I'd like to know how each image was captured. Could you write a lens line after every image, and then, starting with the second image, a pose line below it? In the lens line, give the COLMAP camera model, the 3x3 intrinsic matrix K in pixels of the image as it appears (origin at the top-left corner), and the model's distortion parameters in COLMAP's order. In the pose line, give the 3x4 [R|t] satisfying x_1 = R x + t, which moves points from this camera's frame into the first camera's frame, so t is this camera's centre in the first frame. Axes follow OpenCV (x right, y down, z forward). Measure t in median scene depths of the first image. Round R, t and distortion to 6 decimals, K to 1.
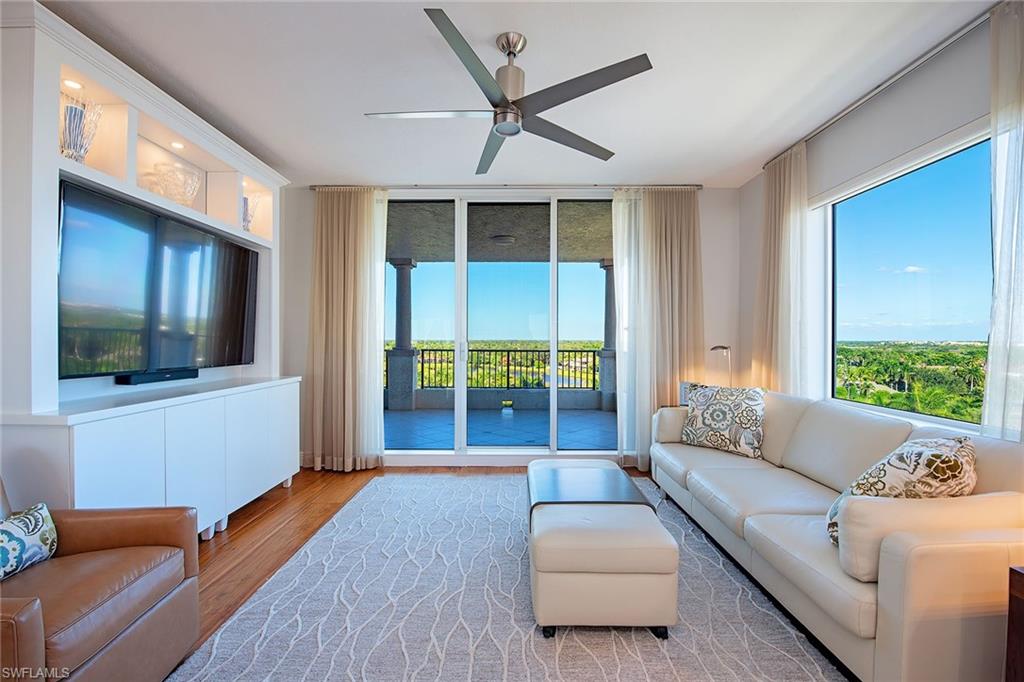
lens RADIAL K [[442.2, 0, 512.0], [0, 442.2, 341.0], [0, 0, 1]] dist [-0.000001, -0.000003]
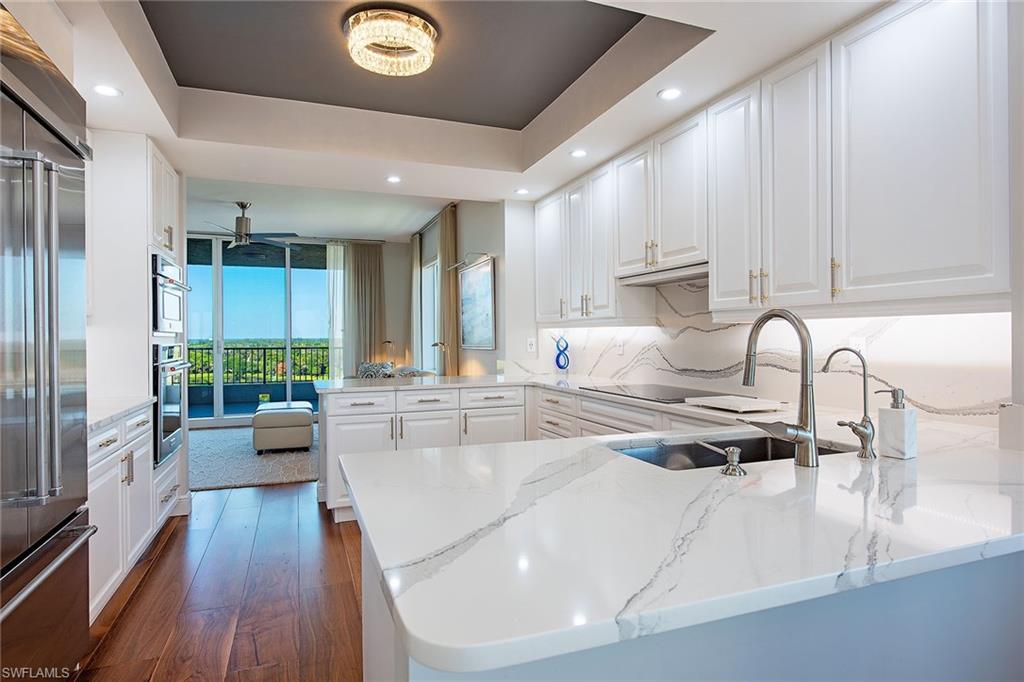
lens RADIAL K [[582.5, 0, 512.0], [0, 582.5, 341.0], [0, 0, 1]] dist [-0.000479, -0.000073]
pose [[0.935581, -0.010342, 0.352962, 0.104136], [0.008900, 0.999944, 0.005709, 0.001966], [-0.353001, -0.002200, 0.935620, -1.054417]]
